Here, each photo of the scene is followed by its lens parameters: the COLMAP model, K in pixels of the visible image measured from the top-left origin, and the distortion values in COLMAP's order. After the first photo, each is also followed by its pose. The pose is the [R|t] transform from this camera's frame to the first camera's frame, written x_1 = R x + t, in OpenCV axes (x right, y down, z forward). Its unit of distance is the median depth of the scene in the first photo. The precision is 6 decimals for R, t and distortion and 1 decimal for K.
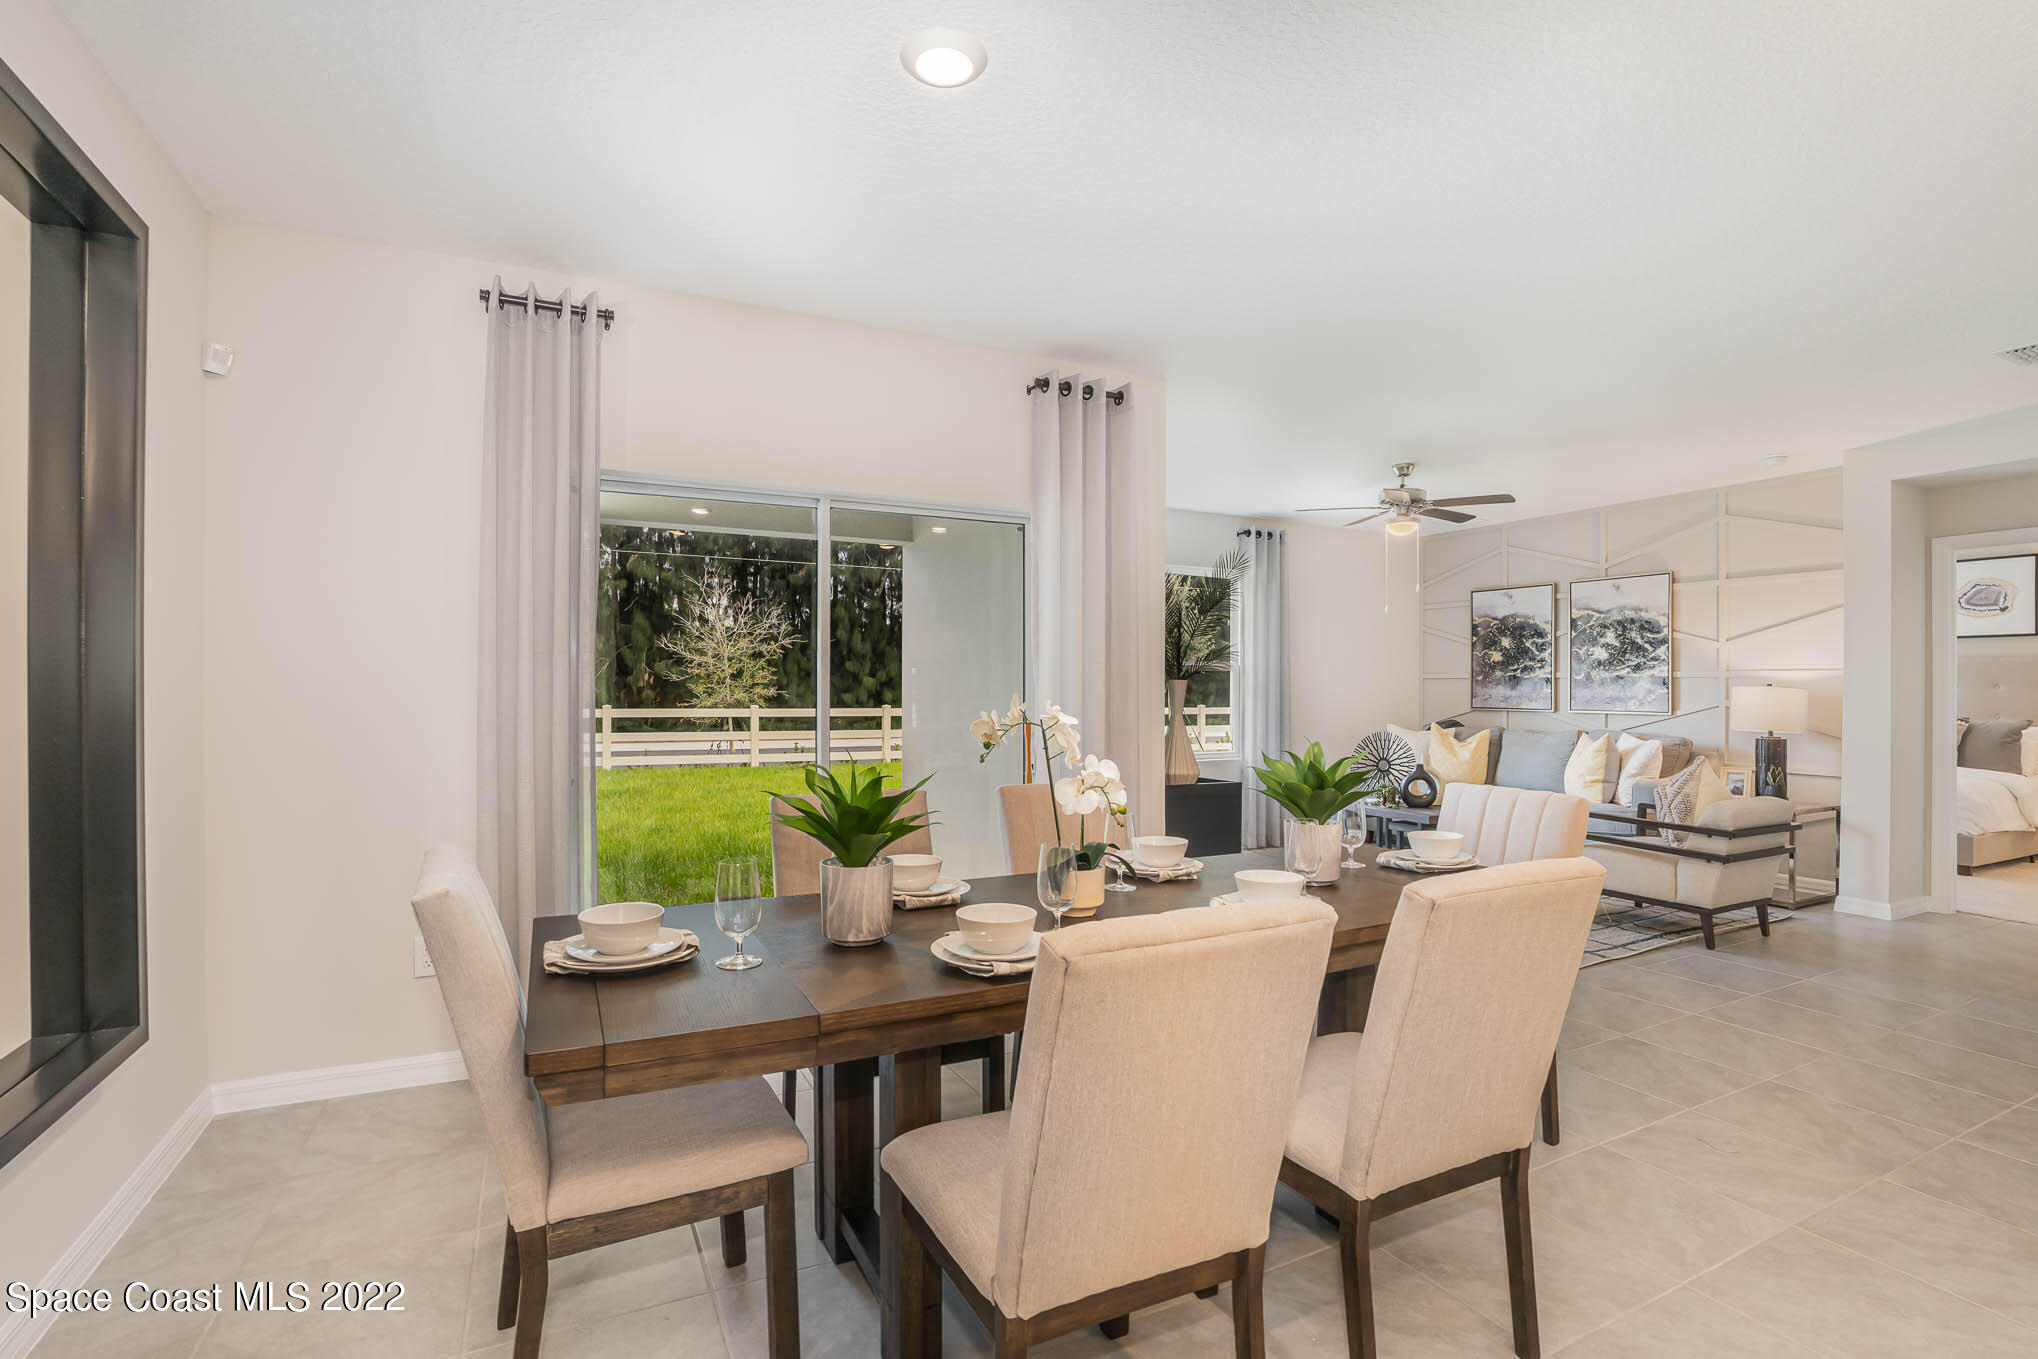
lens RADIAL K [[939.6, 0, 1017.3], [0, 939.6, 689.3], [0, 0, 1]] dist [-0.060241, 0.020255]
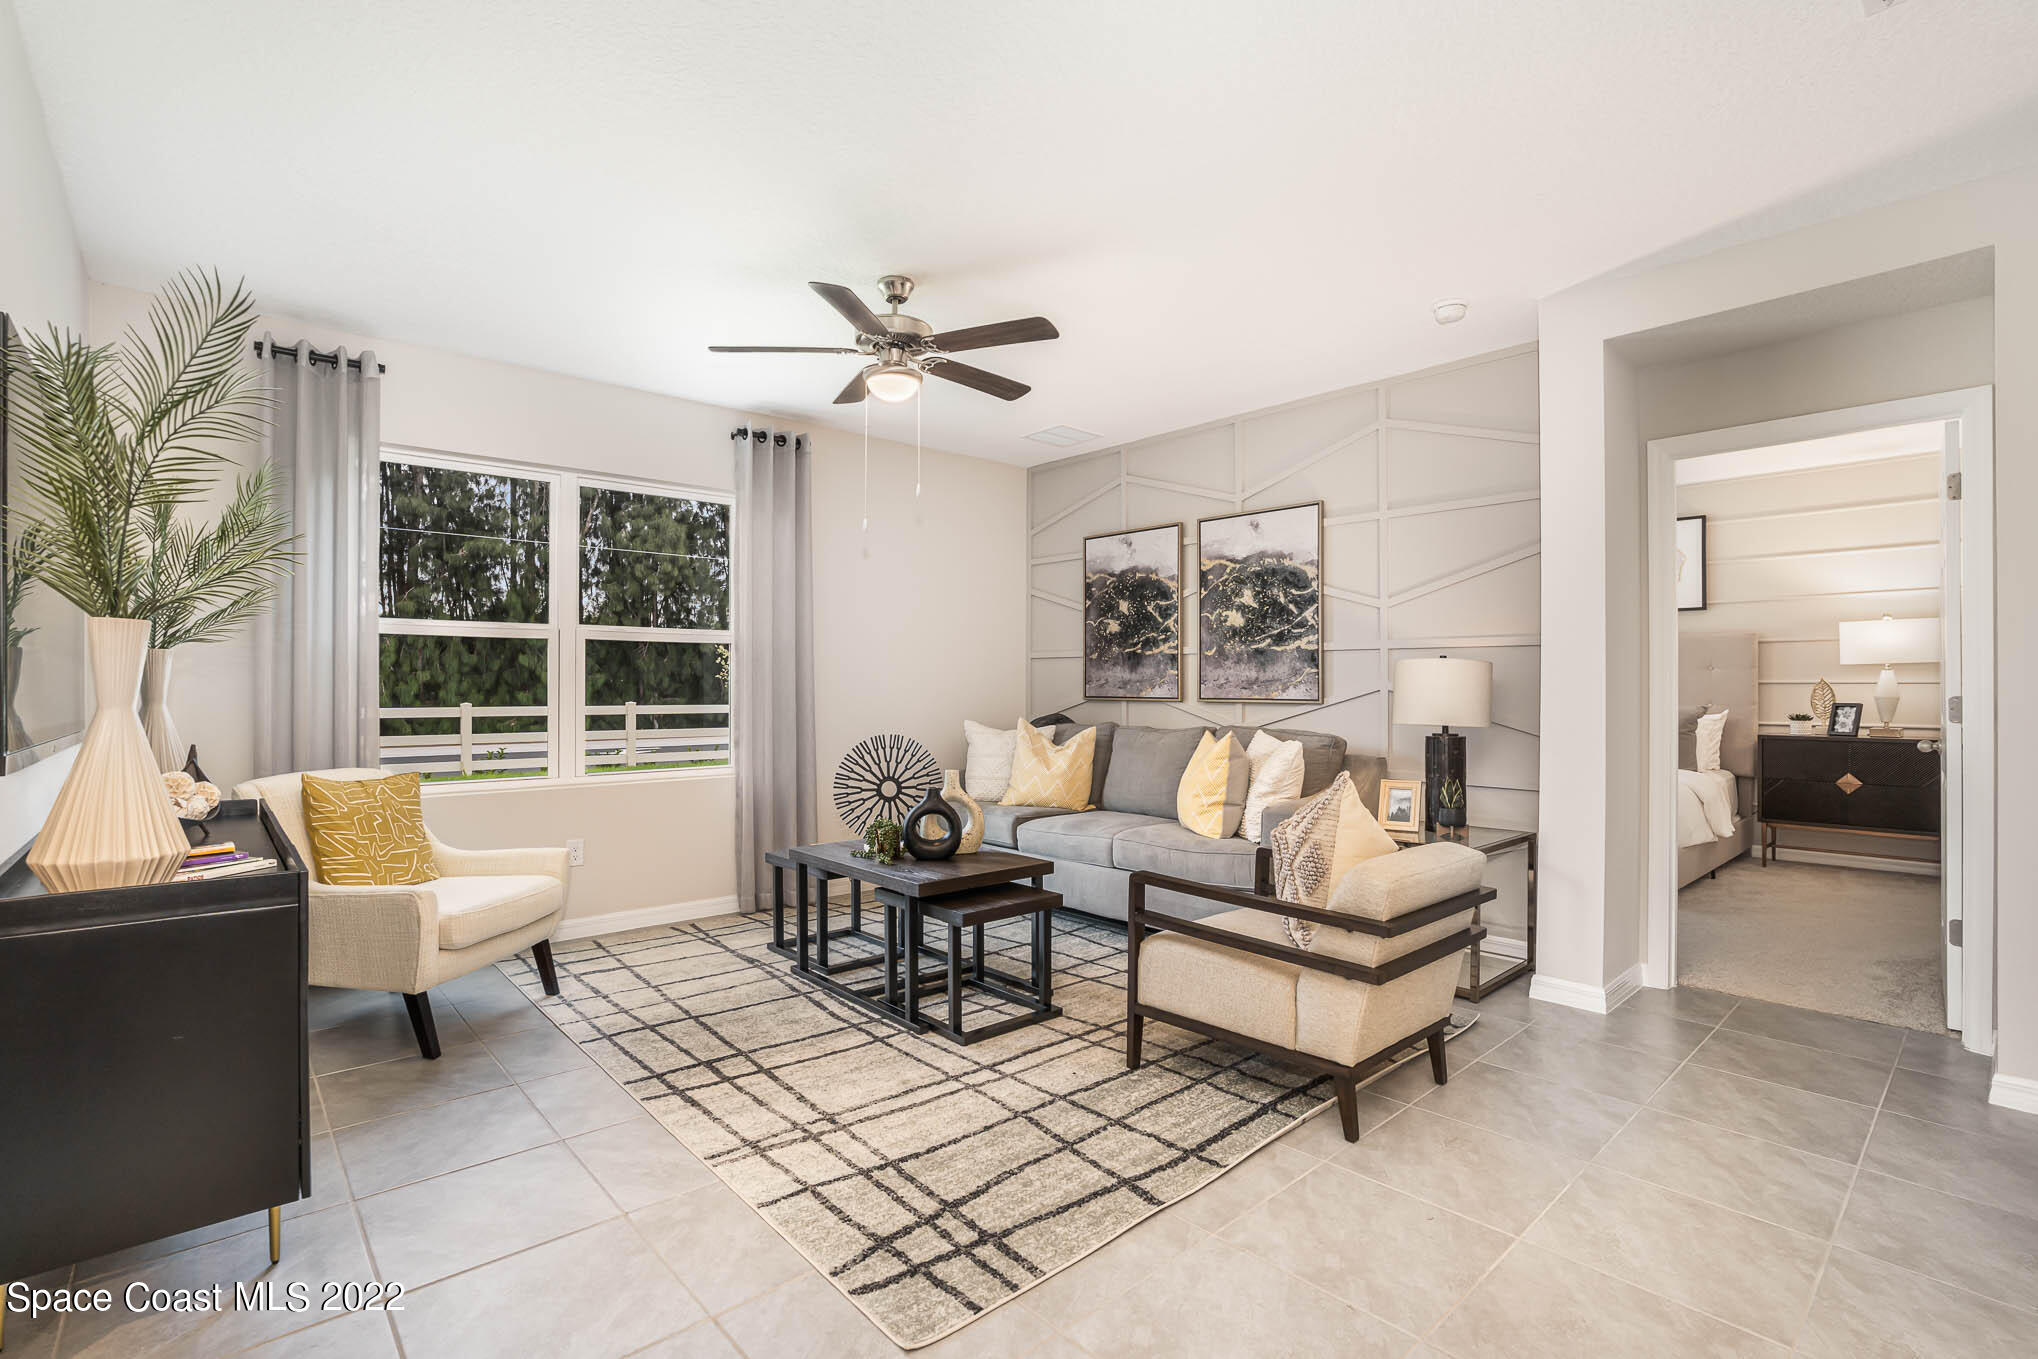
lens RADIAL K [[939.6, 0, 1017.3], [0, 939.6, 689.3], [0, 0, 1]] dist [-0.060241, 0.020255]
pose [[0.964458, -0.004743, 0.264194, 0.278986], [0.004174, 0.999988, 0.002717, 0.013123], [-0.264203, -0.001518, 0.964466, 0.344216]]
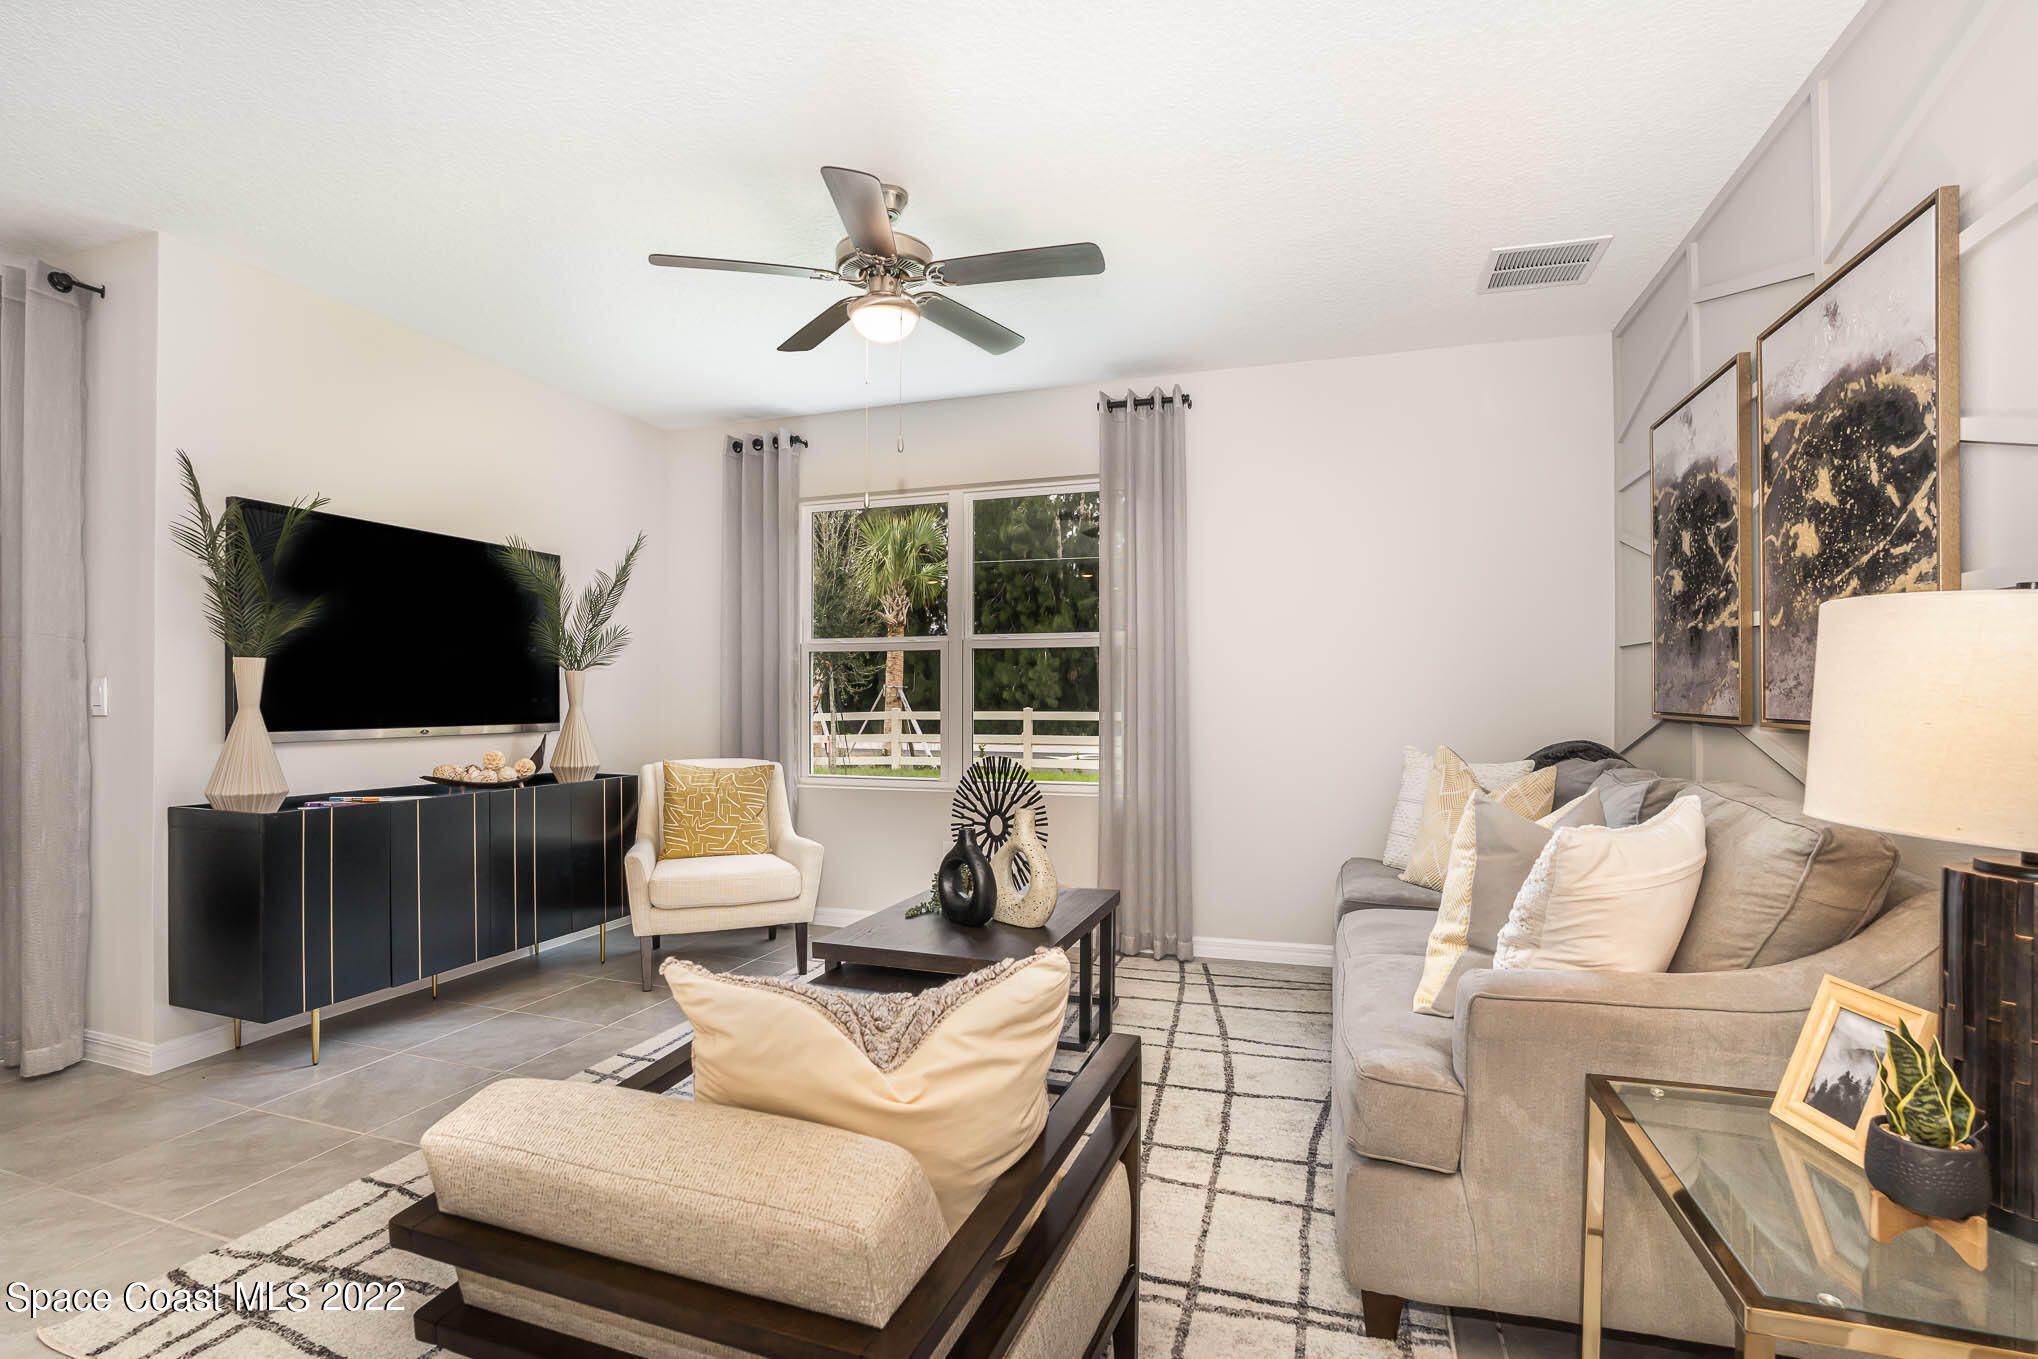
lens RADIAL K [[939.6, 0, 1017.3], [0, 939.6, 689.3], [0, 0, 1]] dist [-0.060241, 0.020255]
pose [[0.707323, -0.006009, -0.706865, 0.665007], [-0.001260, 0.999952, -0.009761, 0.015559], [0.706889, 0.007794, 0.707282, 0.594149]]
